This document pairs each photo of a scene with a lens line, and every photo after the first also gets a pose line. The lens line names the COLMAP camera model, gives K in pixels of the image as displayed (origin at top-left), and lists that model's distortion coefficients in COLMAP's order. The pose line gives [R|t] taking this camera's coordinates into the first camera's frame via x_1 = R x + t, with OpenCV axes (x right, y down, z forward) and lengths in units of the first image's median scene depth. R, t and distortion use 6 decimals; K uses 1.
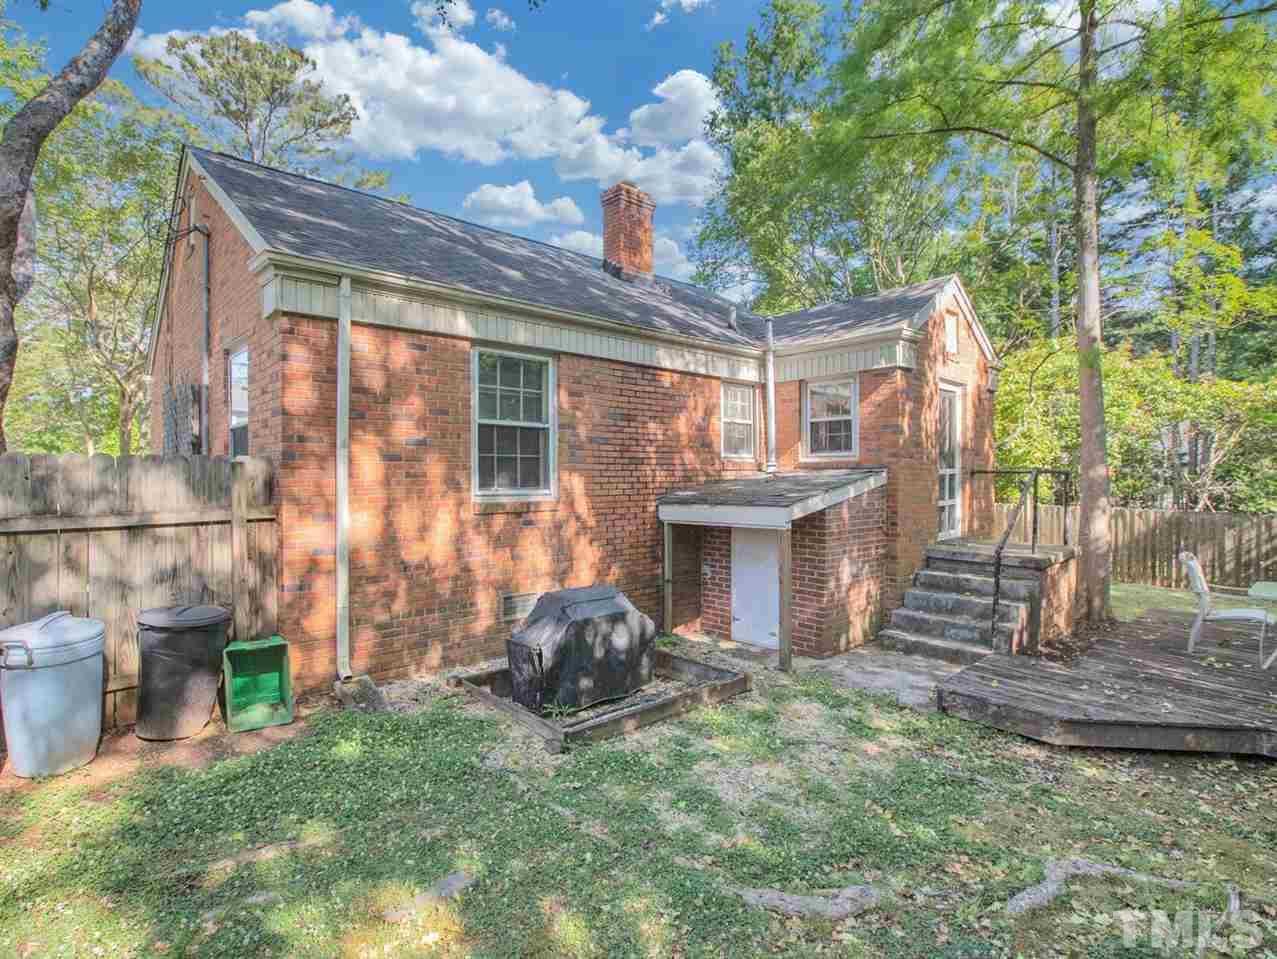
lens RADIAL K [[675.6, 0, 638.5], [0, 675.6, 479.5], [0, 0, 1]] dist [-0.061605, 0.025879]
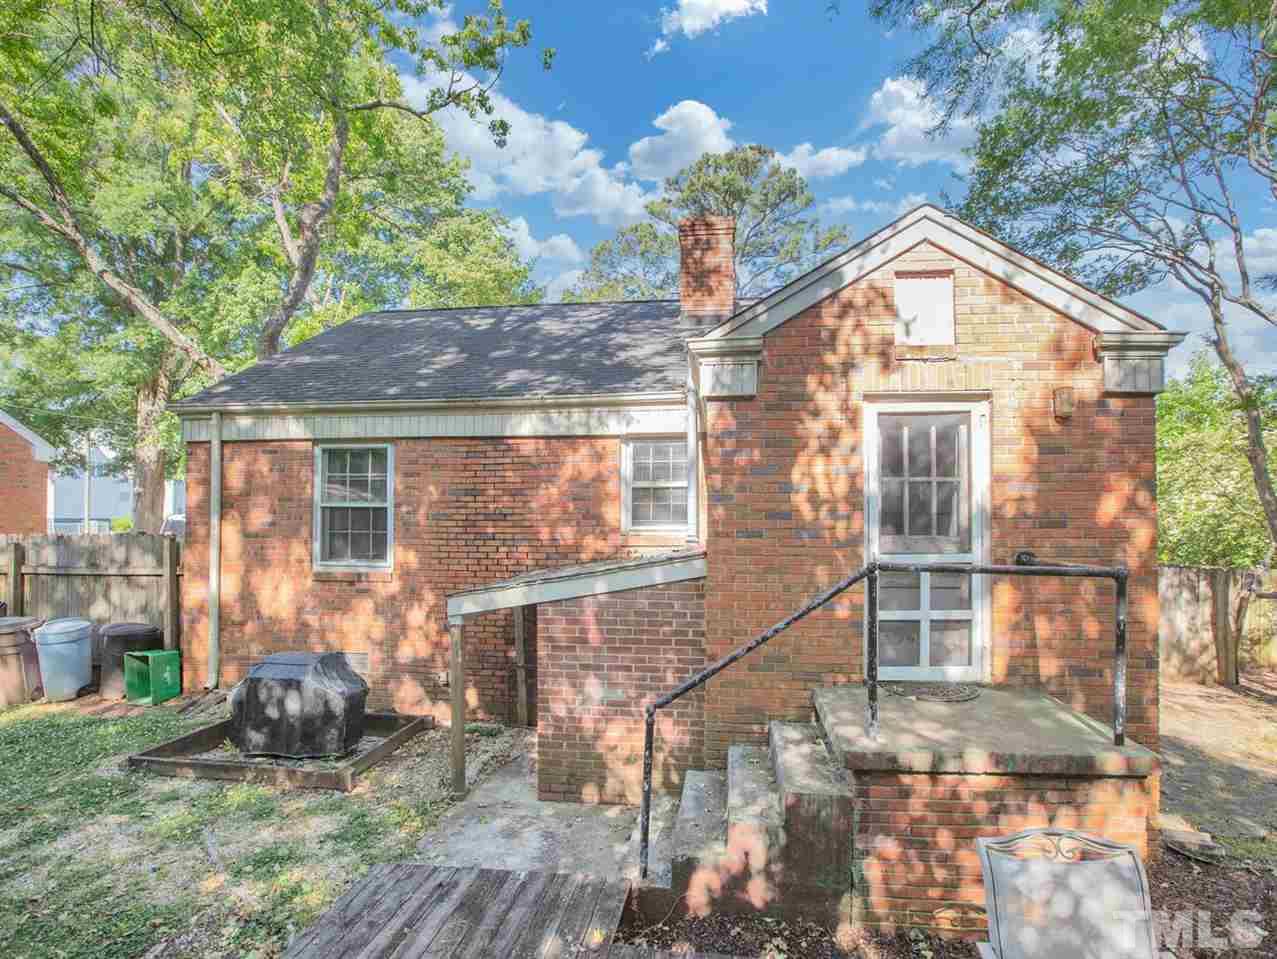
lens RADIAL K [[687.0, 0, 664.6], [0, 687.0, 495.1], [0, 0, 1]] dist [-0.072252, 0.026429]
pose [[0.649293, -0.023110, -0.760187, 1.028837], [-0.007990, 0.999276, -0.037203, -0.058908], [0.760496, 0.030230, 0.648638, 0.633129]]
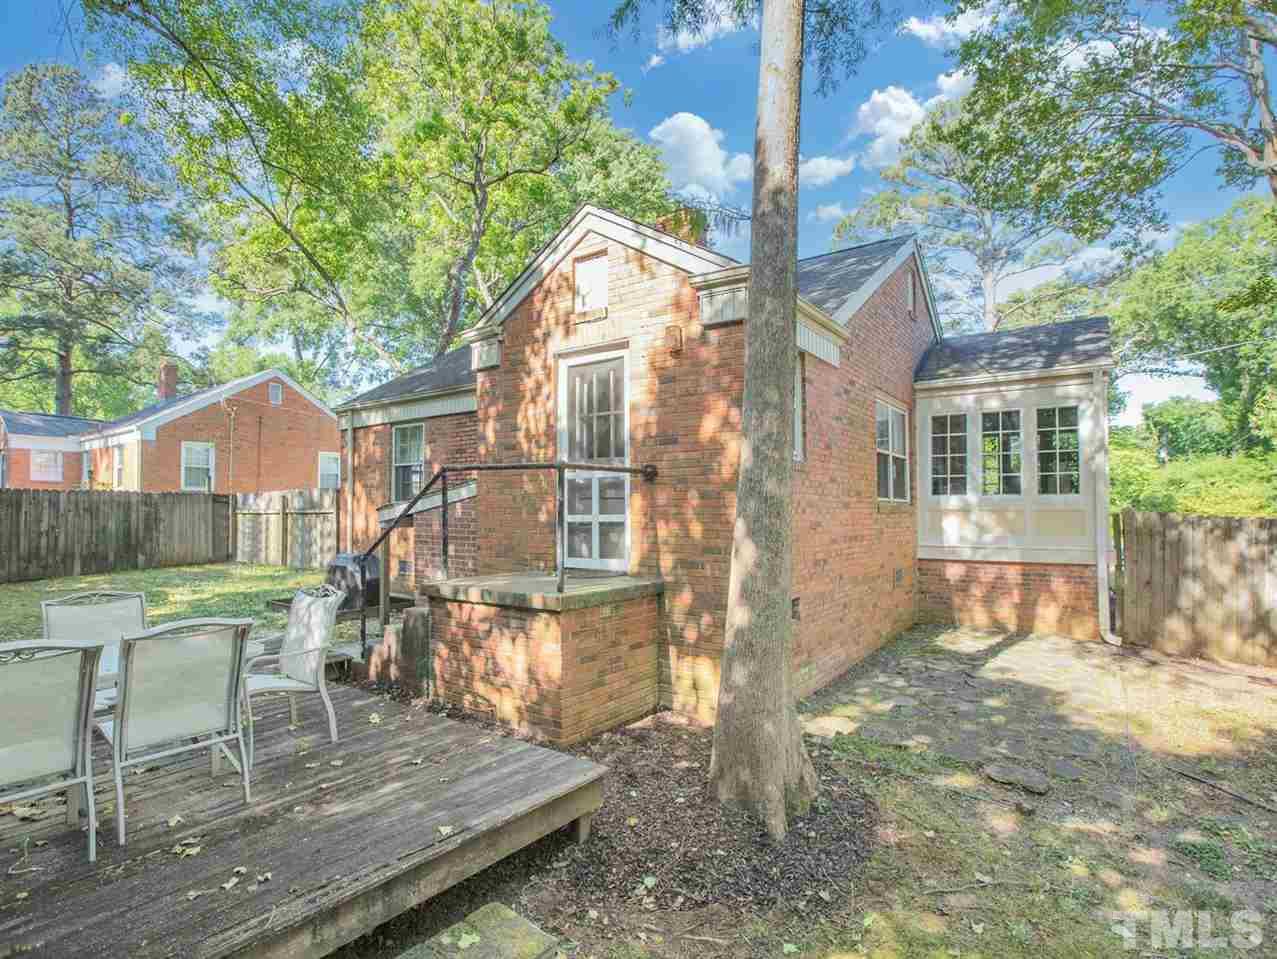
lens RADIAL K [[687.0, 0, 664.6], [0, 687.0, 495.1], [0, 0, 1]] dist [-0.072252, 0.026429]
pose [[0.190971, -0.021391, -0.981363, 1.648984], [-0.004061, 0.999737, -0.022582, 0.034288], [0.981587, 0.008297, 0.190834, 1.273827]]
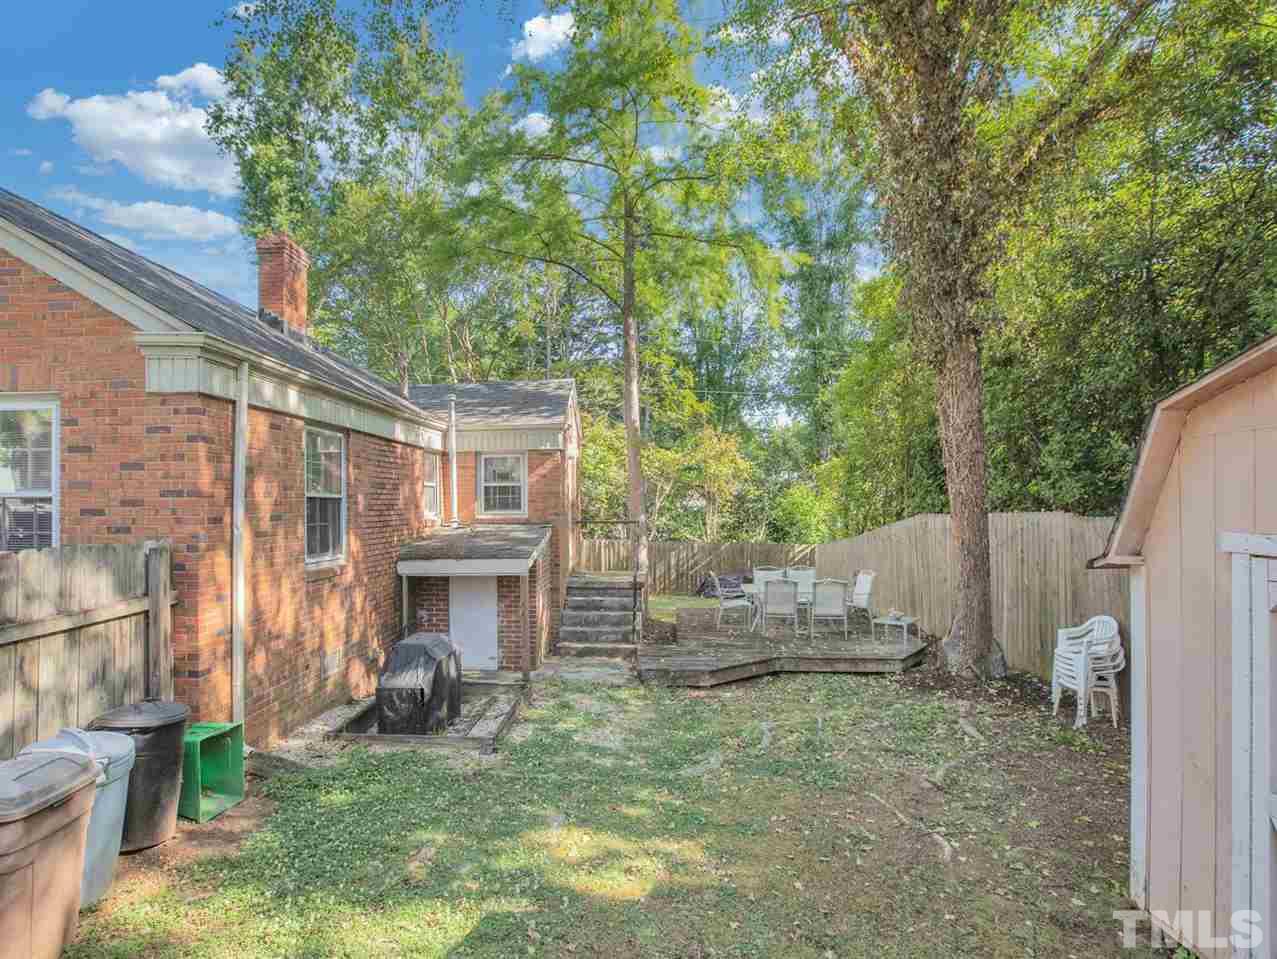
lens RADIAL K [[687.0, 0, 664.6], [0, 687.0, 495.1], [0, 0, 1]] dist [-0.072252, 0.026429]
pose [[0.683108, 0.007490, 0.730279, -0.584313], [0.009034, 0.999784, -0.018705, -0.056662], [-0.730262, 0.019374, 0.682893, -0.134411]]
